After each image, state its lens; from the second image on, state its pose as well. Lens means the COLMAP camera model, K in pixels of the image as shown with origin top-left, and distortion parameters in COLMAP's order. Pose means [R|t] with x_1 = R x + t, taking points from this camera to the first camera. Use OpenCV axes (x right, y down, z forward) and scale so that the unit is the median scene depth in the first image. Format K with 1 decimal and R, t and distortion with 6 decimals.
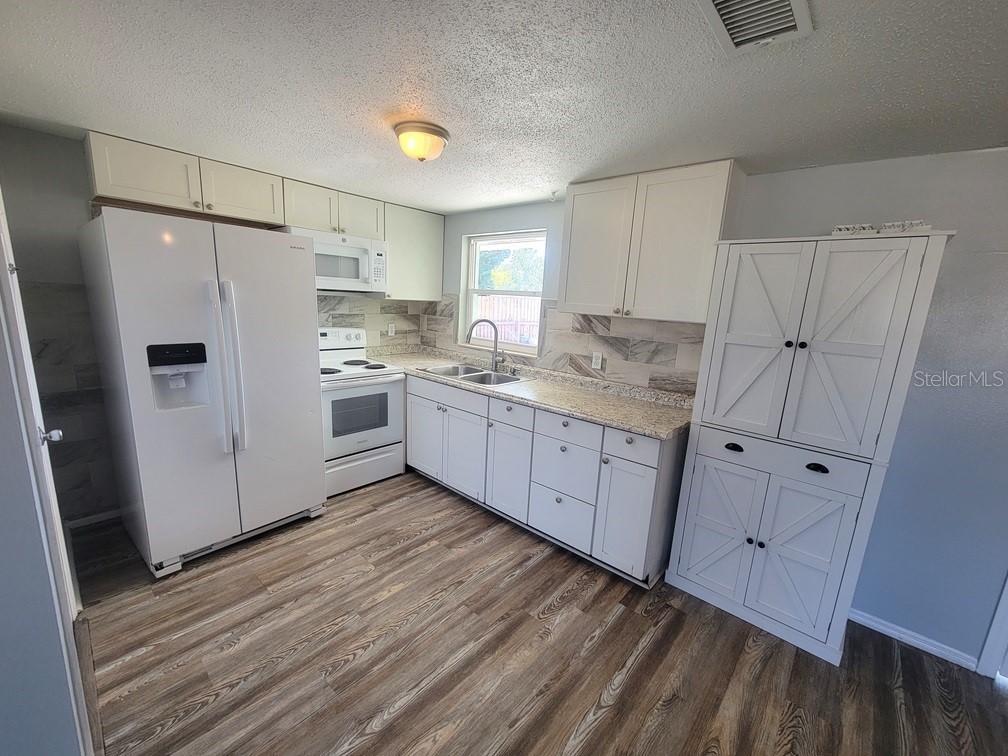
lens RADIAL K [[408.3, 0, 501.7], [0, 408.3, 384.4], [0, 0, 1]] dist [0.000721, -0.000613]
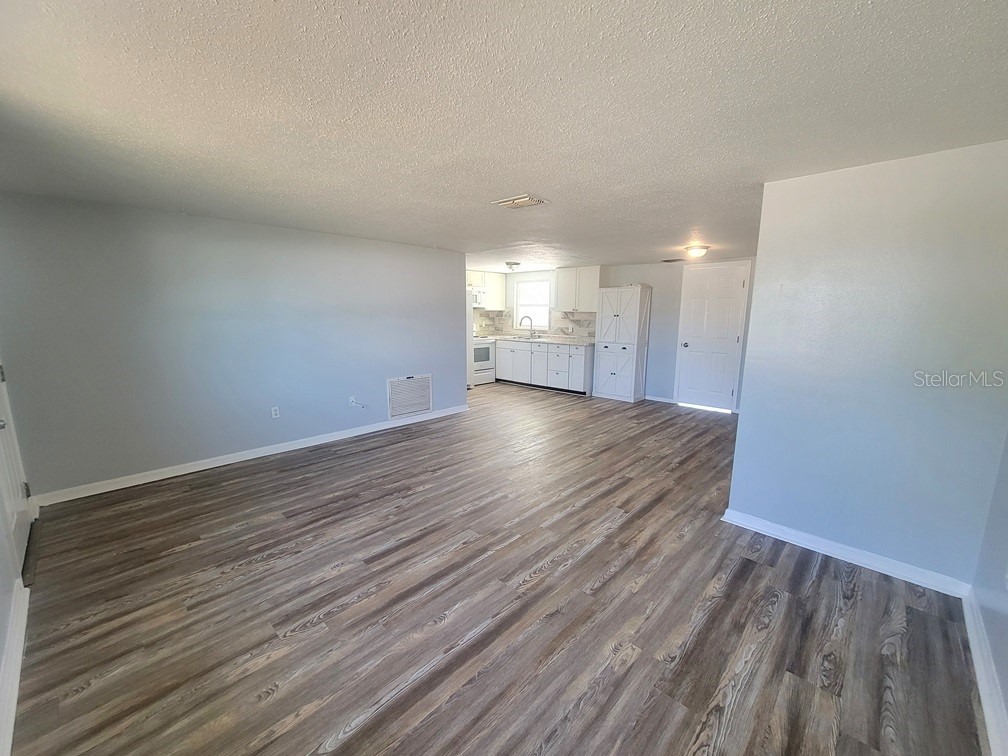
lens RADIAL K [[416.5, 0, 504.0], [0, 416.5, 378.0], [0, 0, 1]] dist [0.002535, 0.000947]
pose [[0.998562, -0.042571, -0.032588, -0.129186], [0.041052, 0.998101, -0.045929, 0.374509], [0.034481, 0.044525, 0.998413, -1.748212]]
